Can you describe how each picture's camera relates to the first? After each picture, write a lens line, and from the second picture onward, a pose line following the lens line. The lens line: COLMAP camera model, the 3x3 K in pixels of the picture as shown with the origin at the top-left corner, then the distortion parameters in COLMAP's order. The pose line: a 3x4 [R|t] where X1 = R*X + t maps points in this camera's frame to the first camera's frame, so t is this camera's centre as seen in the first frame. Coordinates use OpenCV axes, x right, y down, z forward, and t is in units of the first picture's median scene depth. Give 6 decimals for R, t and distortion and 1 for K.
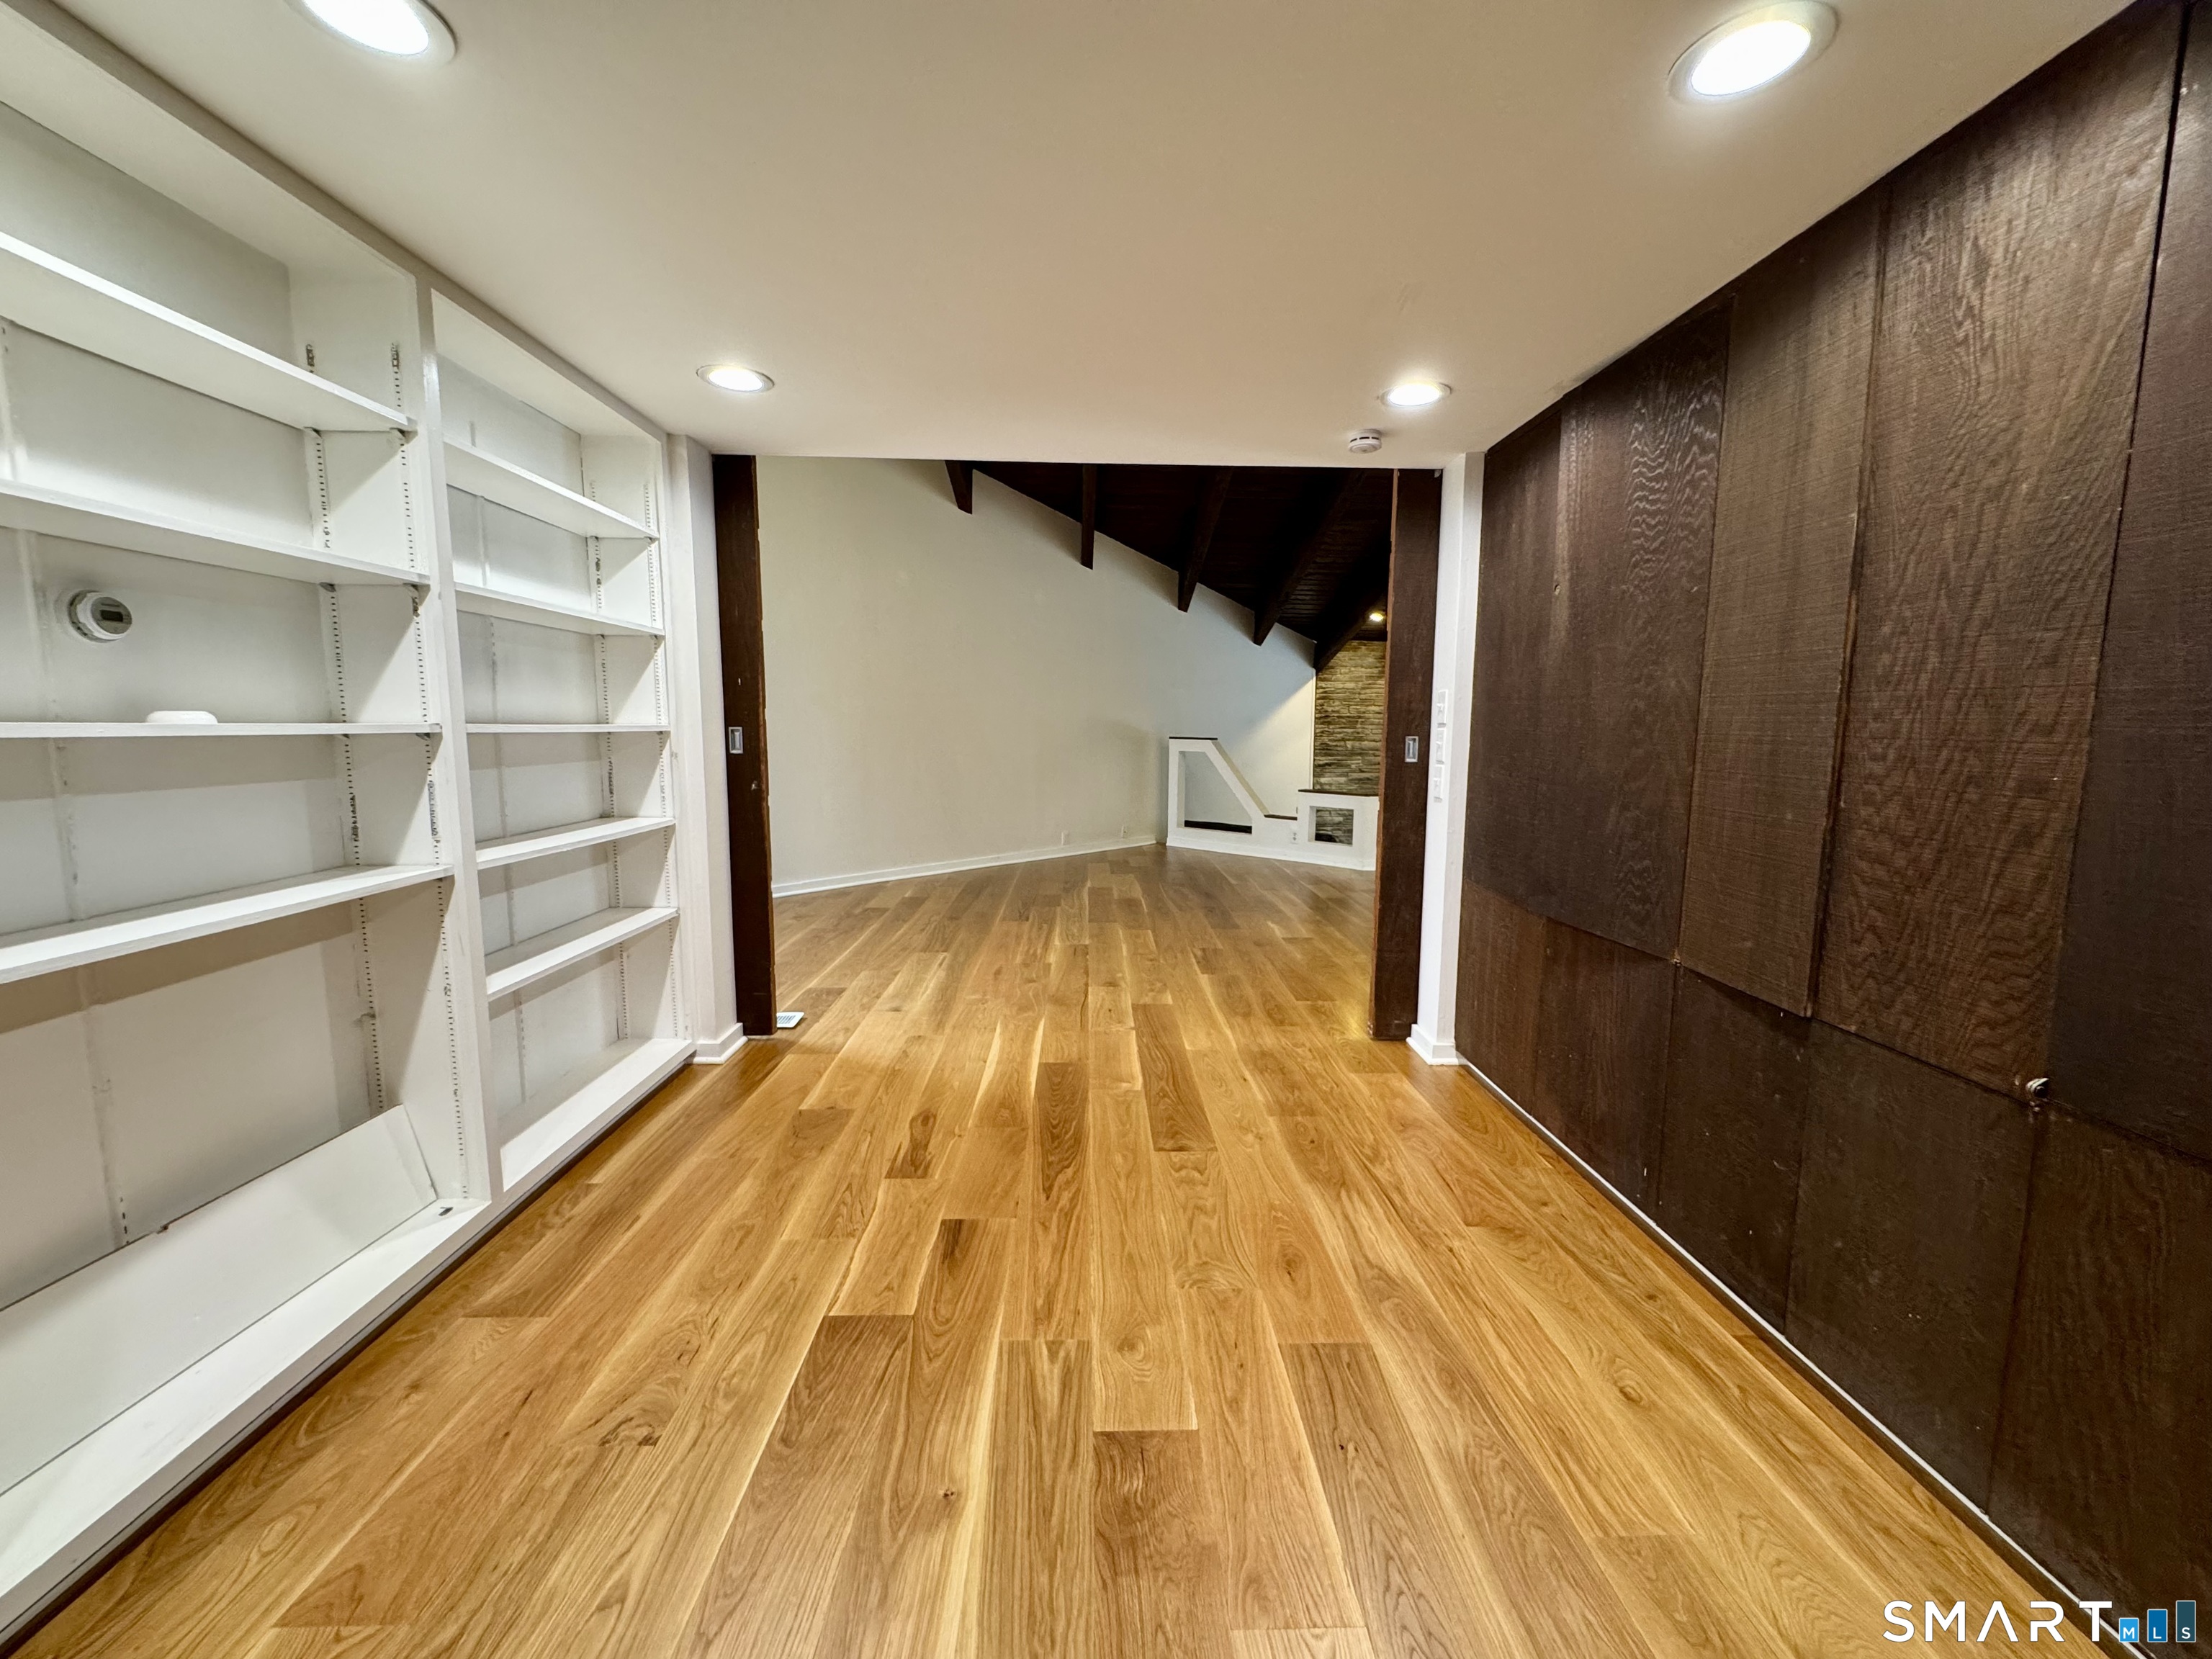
lens RADIAL K [[878.2, 0, 1109.2], [0, 878.2, 830.2], [0, 0, 1]] dist [-0.002595, 0.000813]
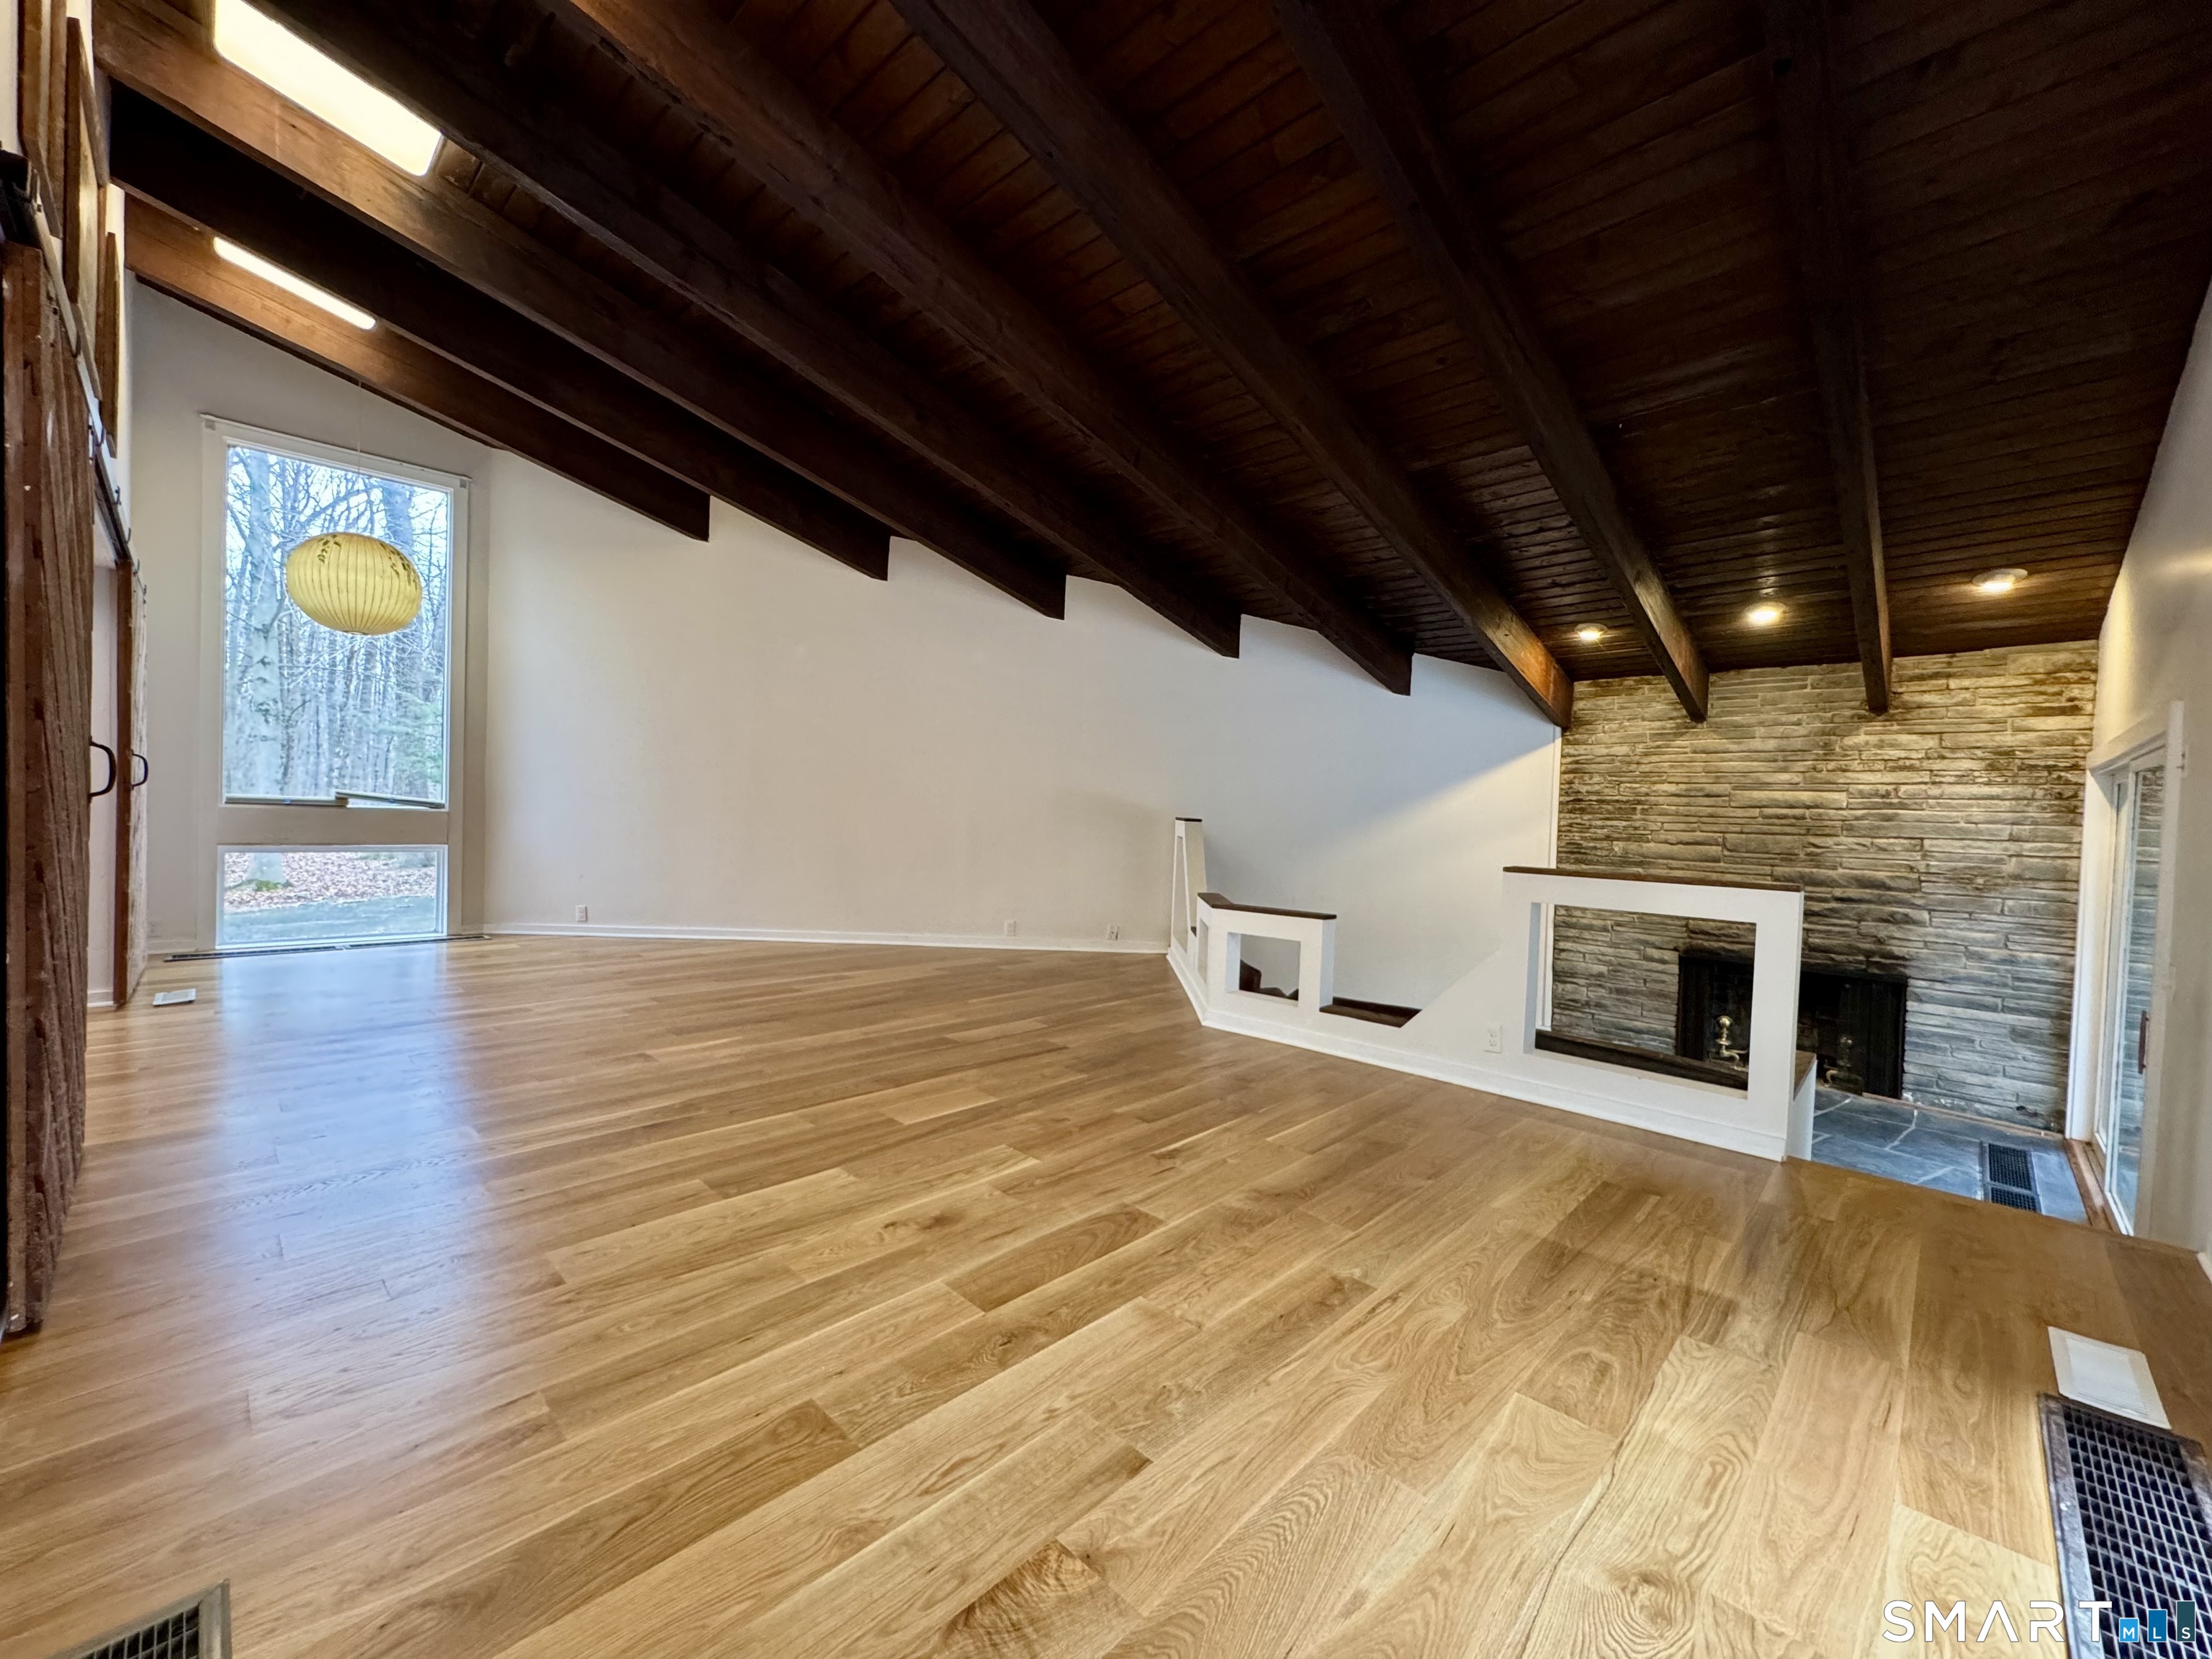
lens RADIAL K [[878.2, 0, 1109.2], [0, 878.2, 830.2], [0, 0, 1]] dist [-0.002595, 0.000813]
pose [[0.702178, 0.031124, -0.711321, 0.460443], [-0.114513, 0.990975, -0.069680, -0.026998], [0.702733, 0.130384, 0.699405, 0.333570]]
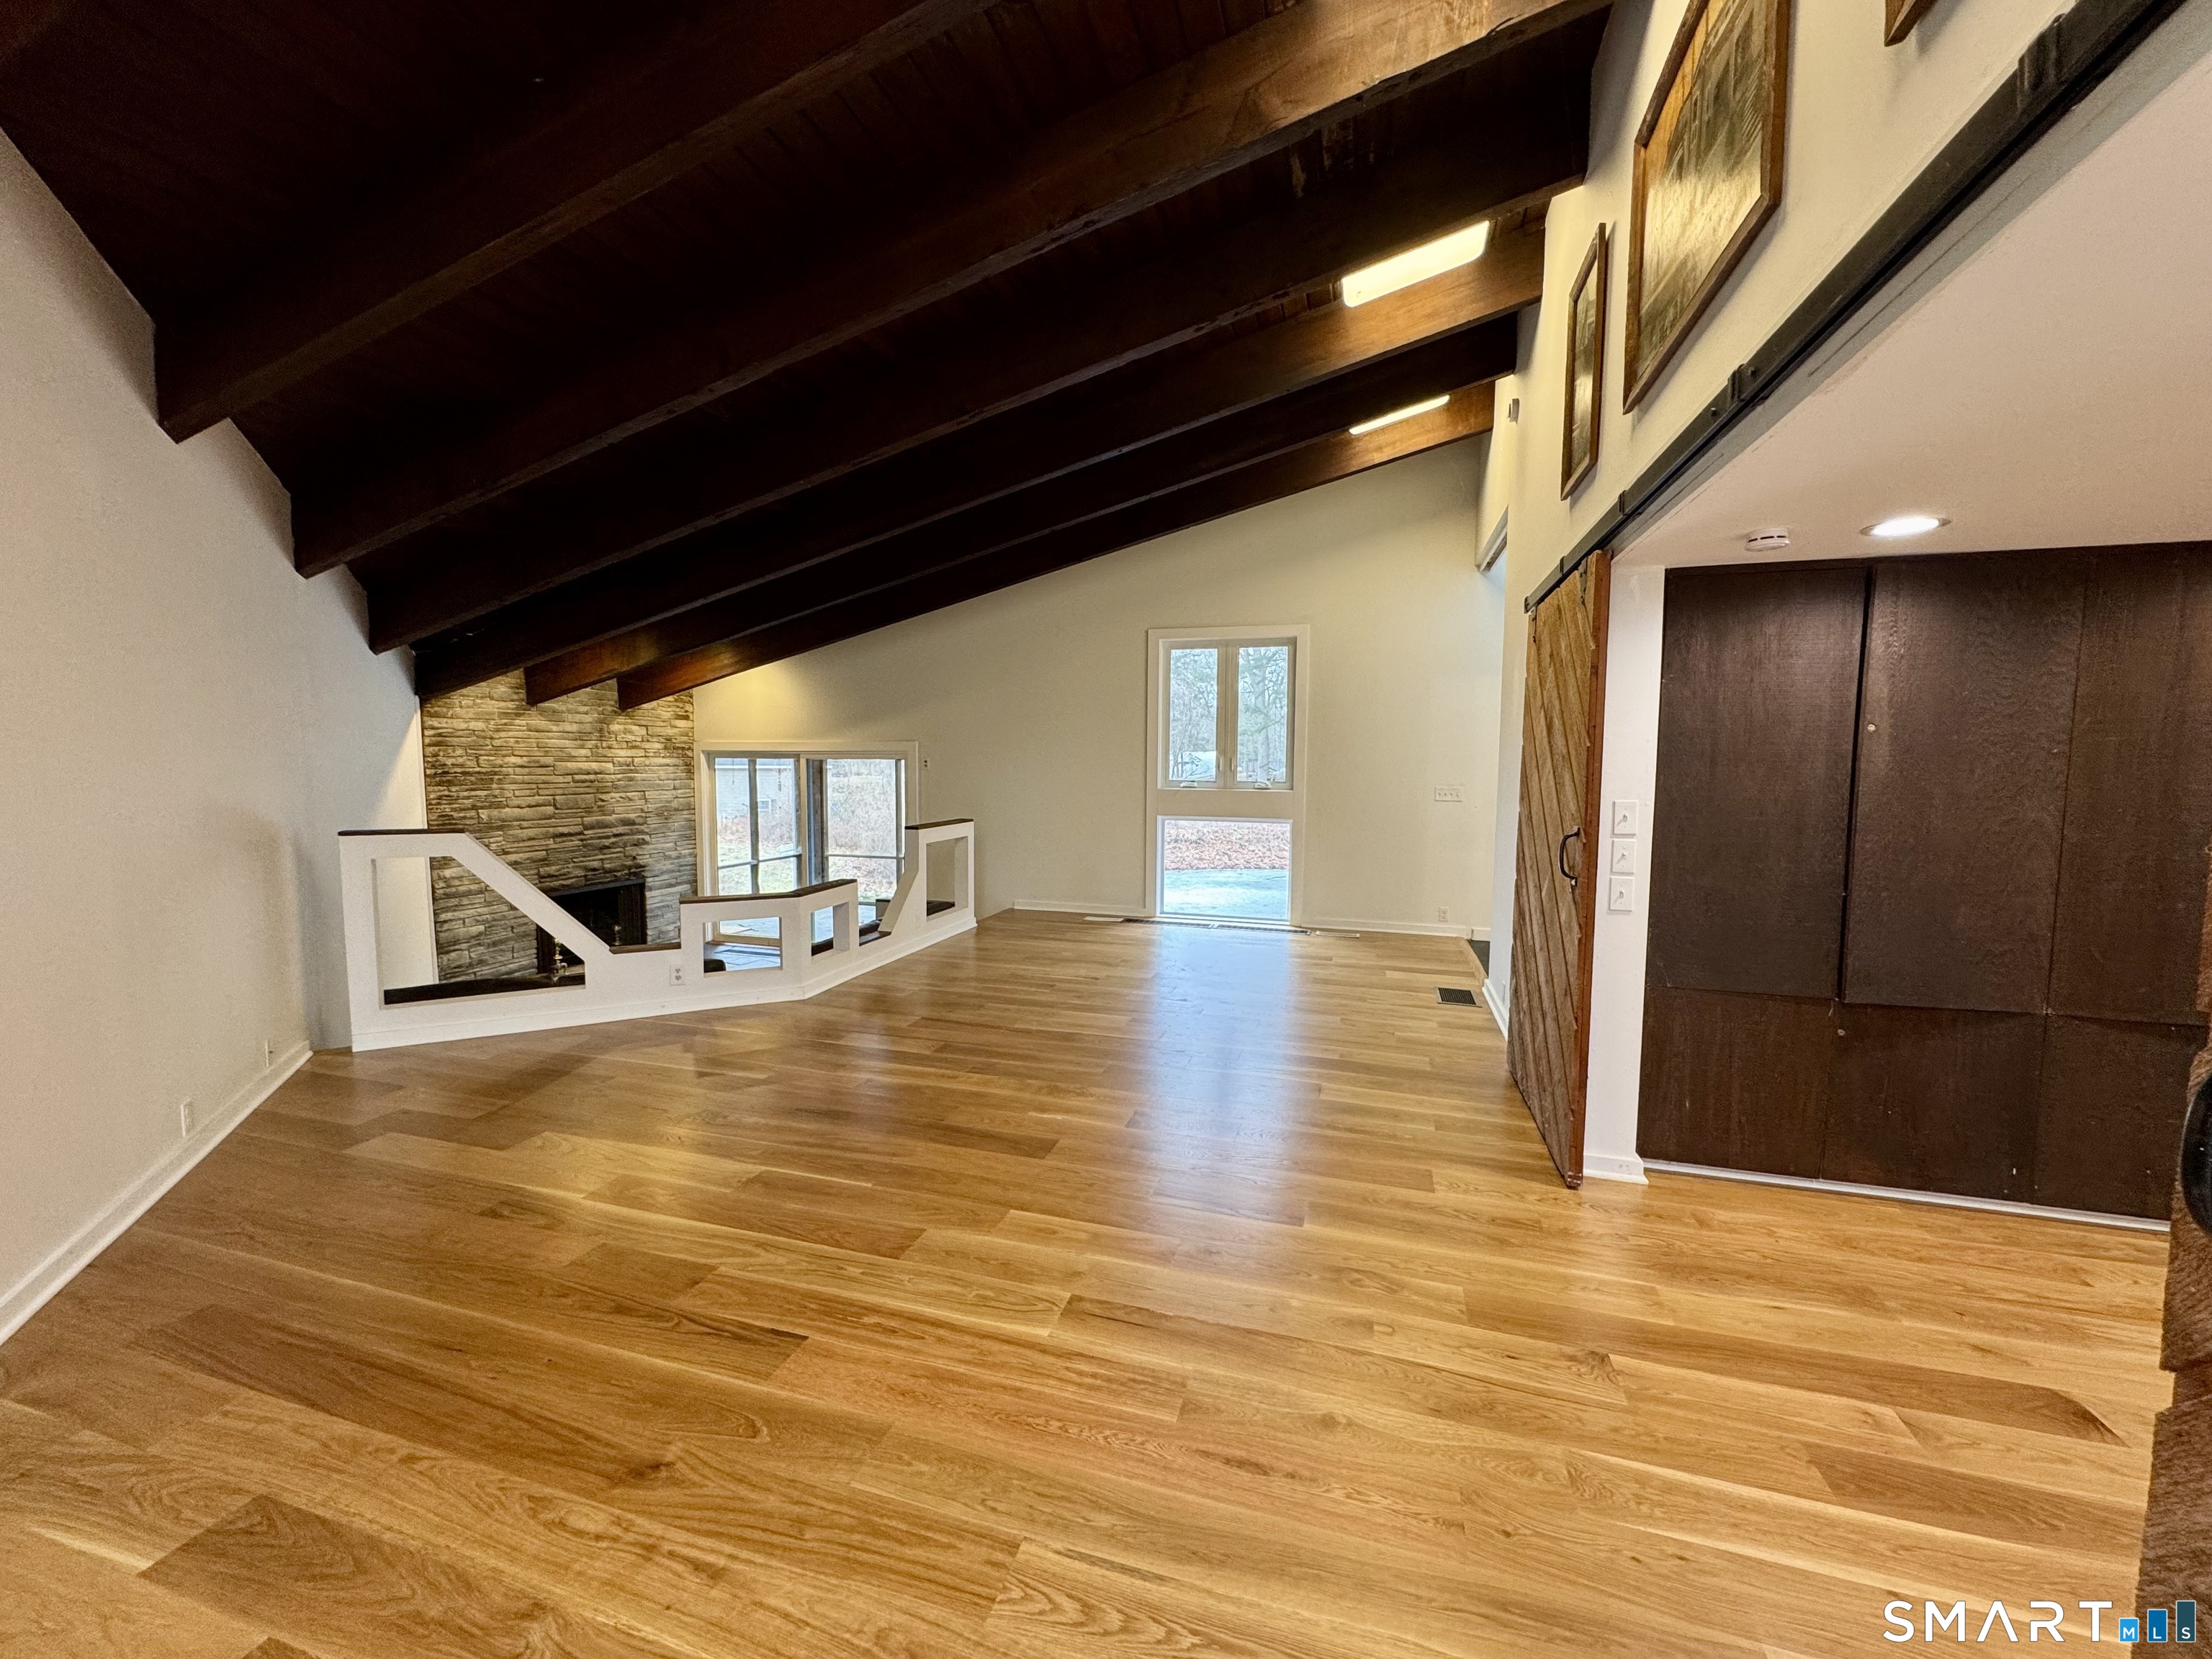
lens RADIAL K [[878.2, 0, 1109.2], [0, 878.2, 830.2], [0, 0, 1]] dist [-0.002595, 0.000813]
pose [[0.315813, -0.081410, 0.945323, -0.203674], [0.109582, 0.992775, 0.048887, -0.067251], [-0.942472, 0.088151, 0.322452, 0.349244]]
